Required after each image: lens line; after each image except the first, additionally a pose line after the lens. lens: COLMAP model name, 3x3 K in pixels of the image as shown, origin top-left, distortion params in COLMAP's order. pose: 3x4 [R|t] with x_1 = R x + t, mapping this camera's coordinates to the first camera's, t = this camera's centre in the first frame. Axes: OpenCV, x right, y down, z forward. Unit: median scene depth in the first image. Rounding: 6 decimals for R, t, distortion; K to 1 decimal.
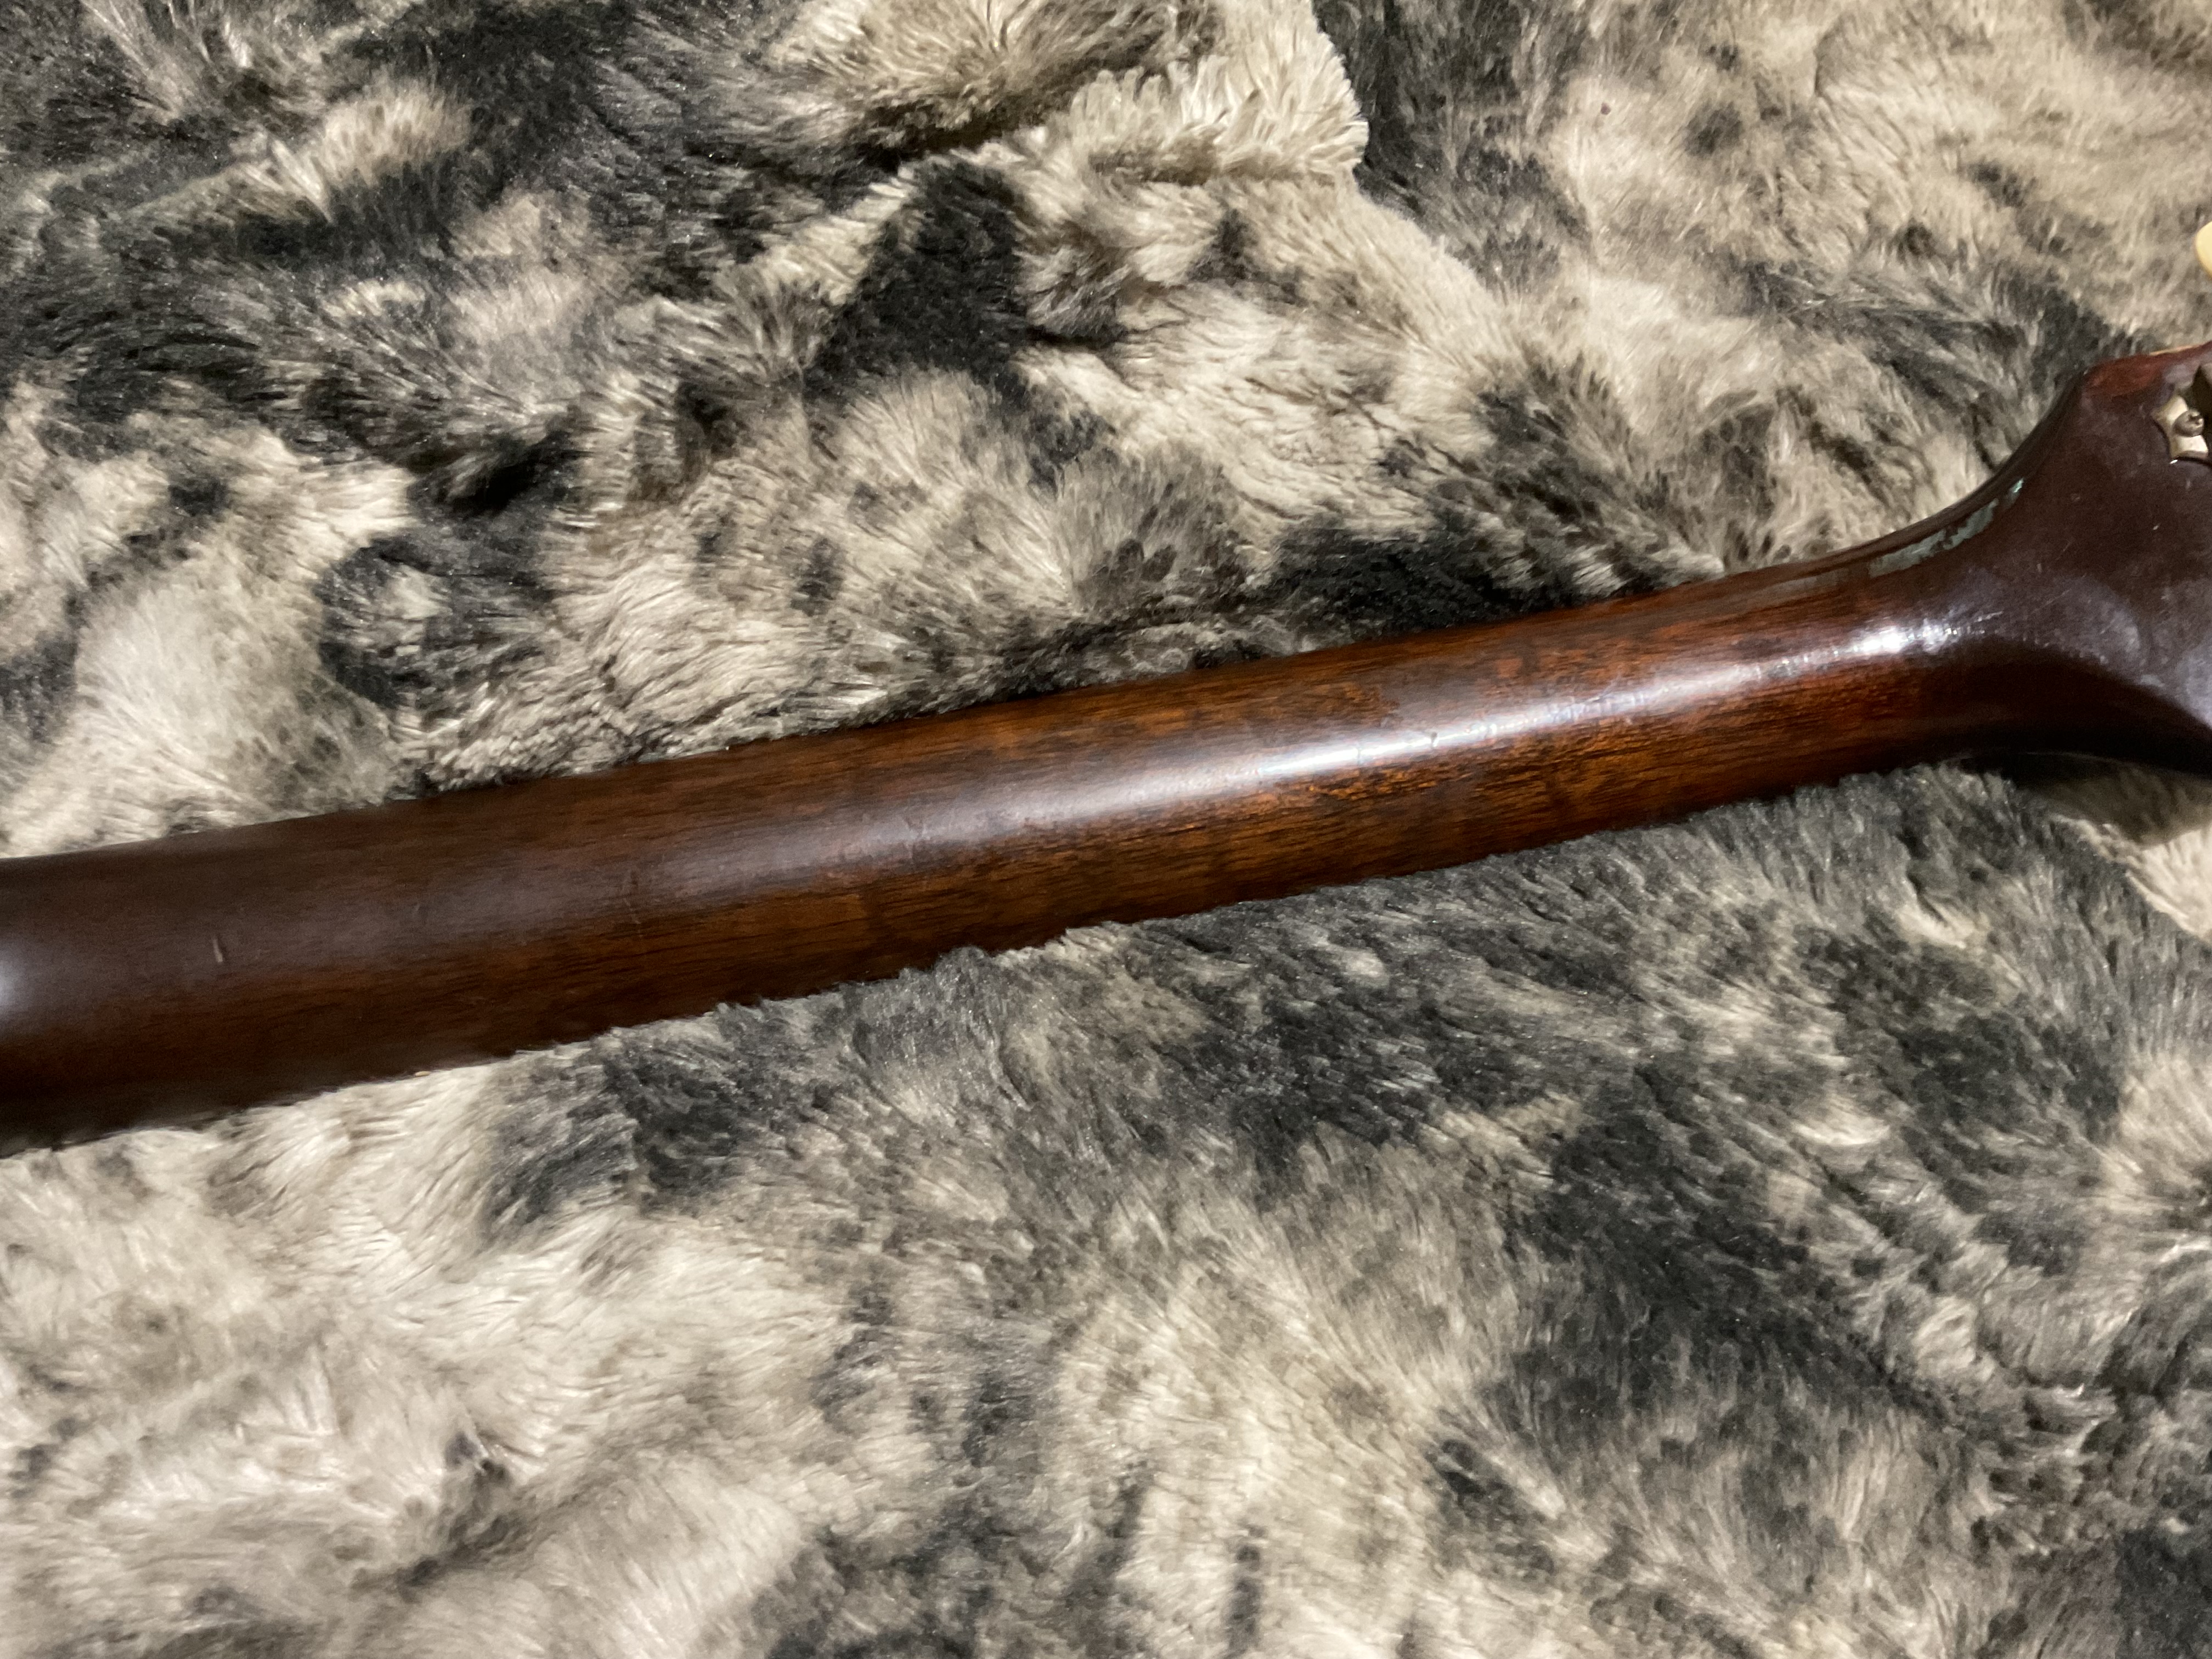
lens RADIAL K [[1826.5, 0, 1106.0], [0, 1826.5, 829.5], [0, 0, 1]] dist [0.080205, -0.176740]
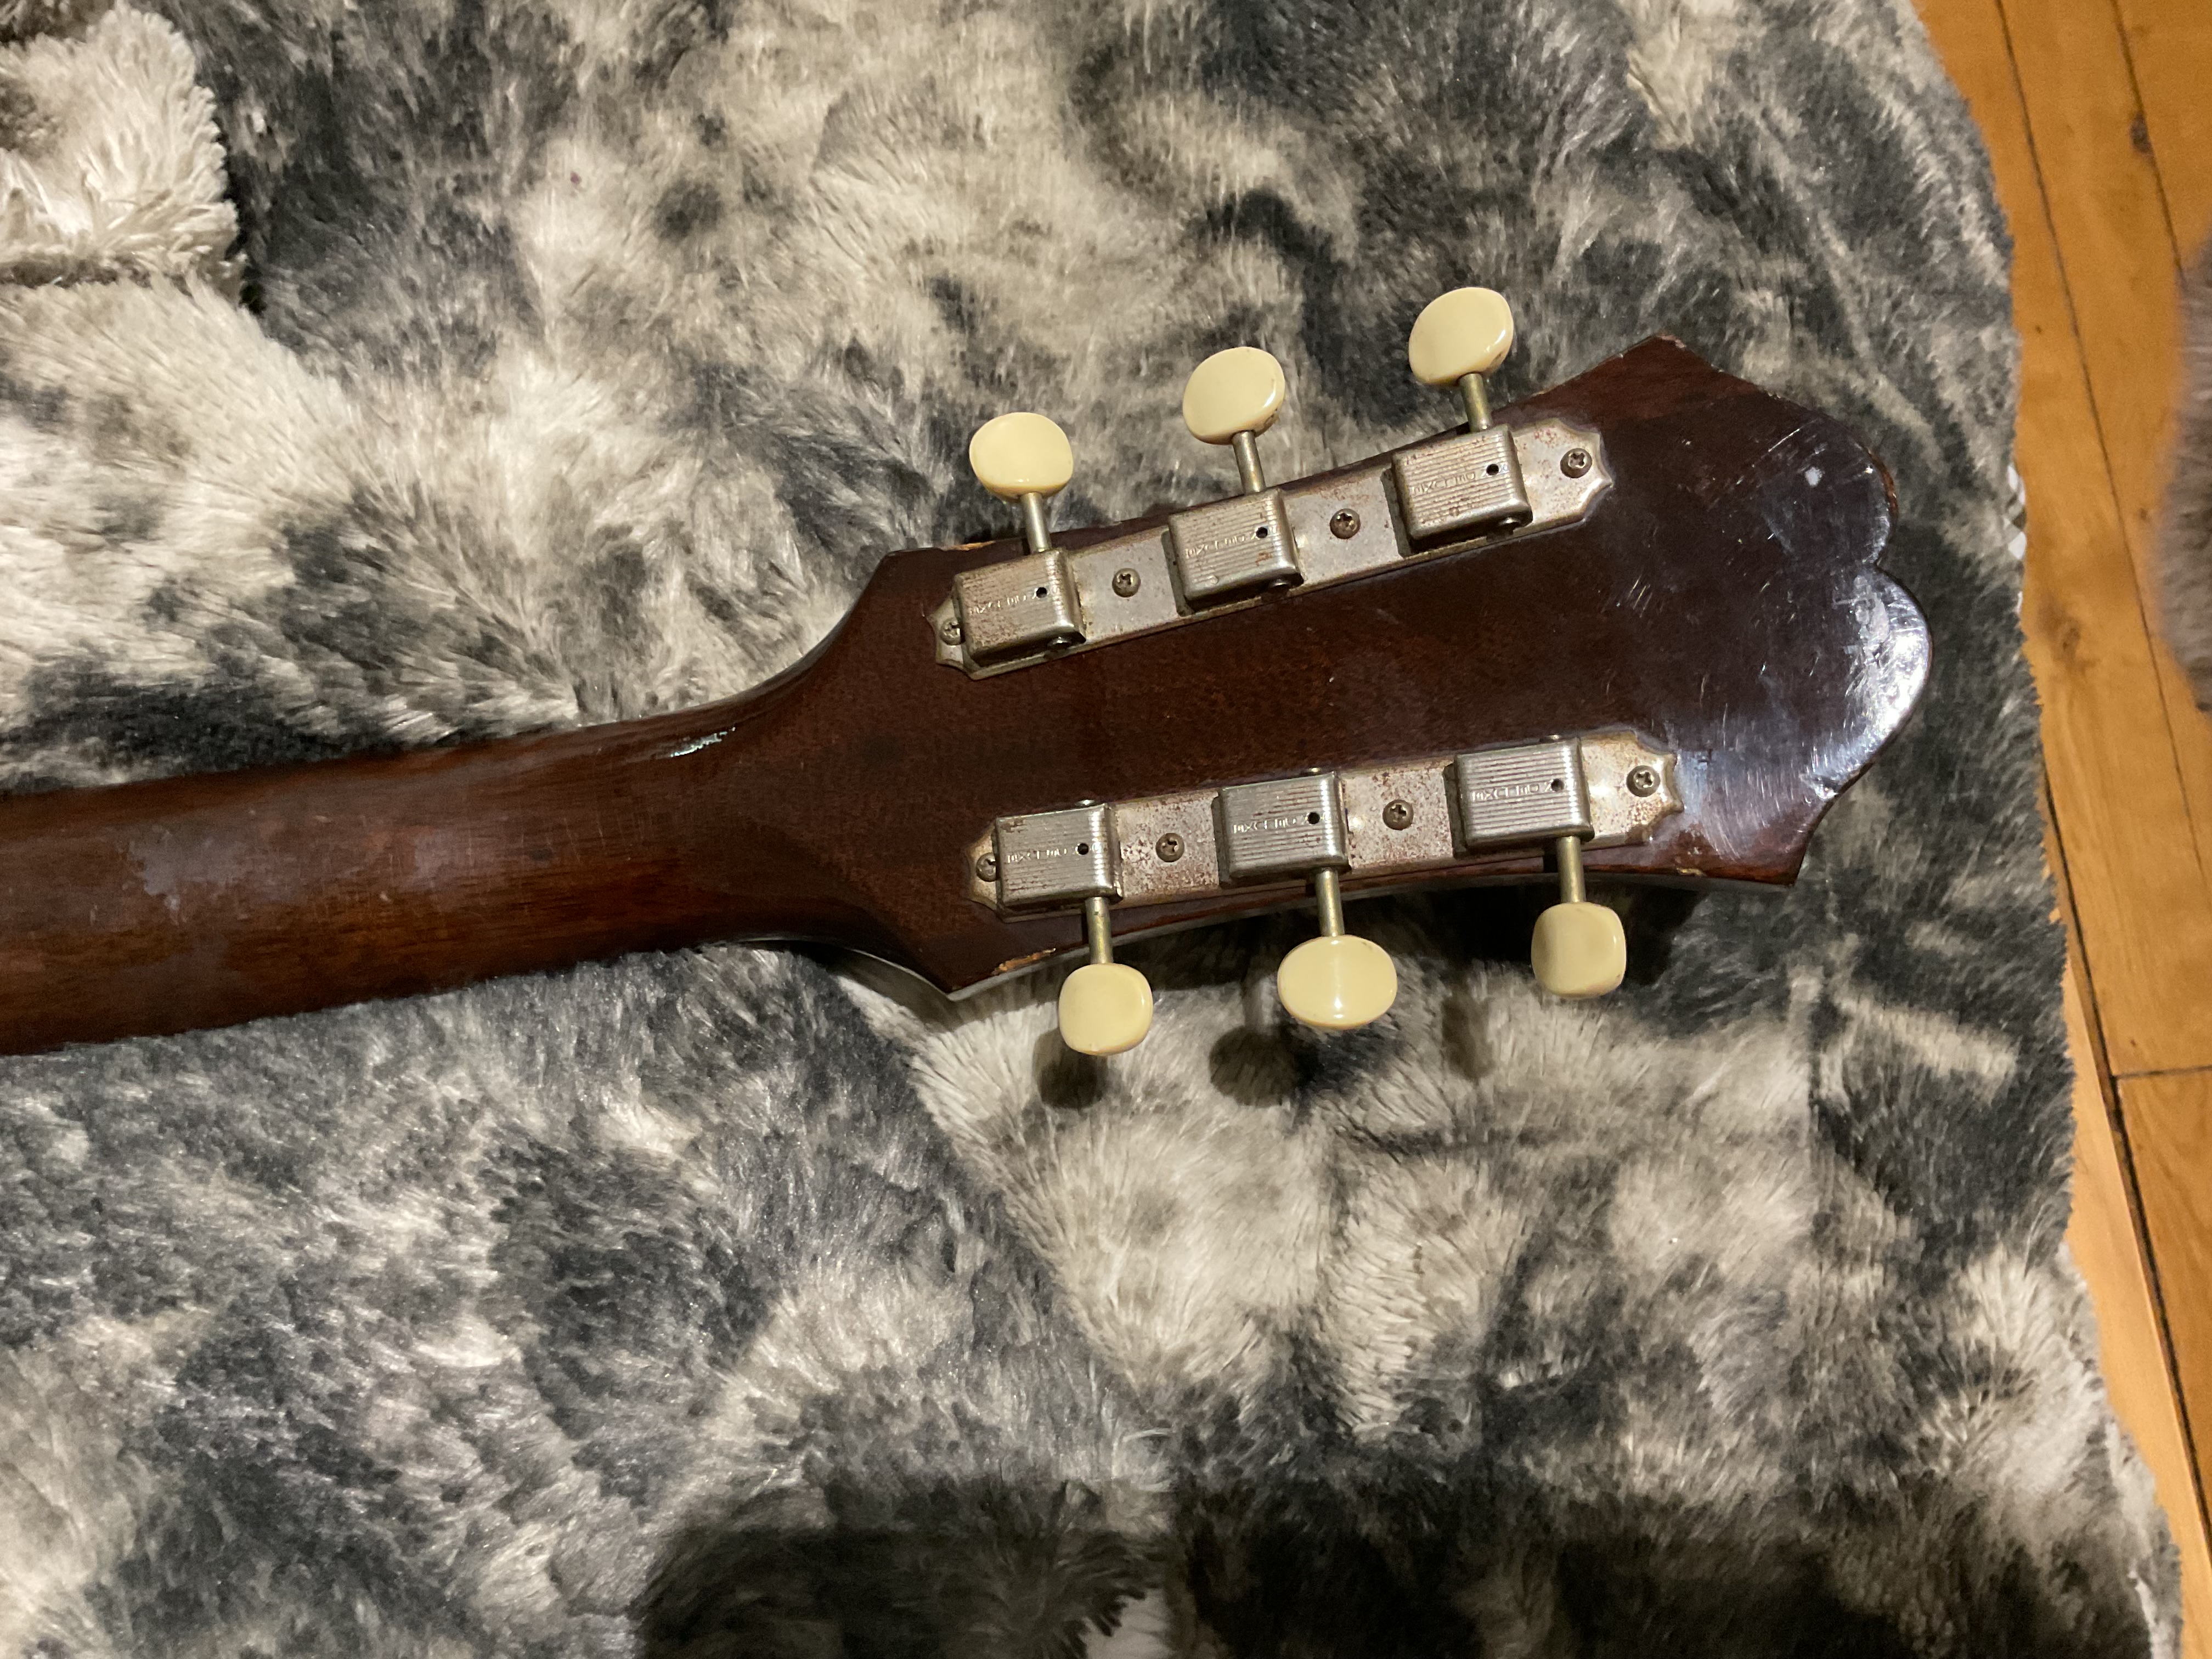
lens RADIAL K [[1826.5, 0, 1106.0], [0, 1826.5, 829.5], [0, 0, 1]] dist [0.080205, -0.176740]
pose [[0.994629, 0.045590, 0.092926, 0.553421], [-0.056448, 0.991433, 0.117785, -0.222473], [-0.086760, -0.122398, 0.988682, 0.008551]]
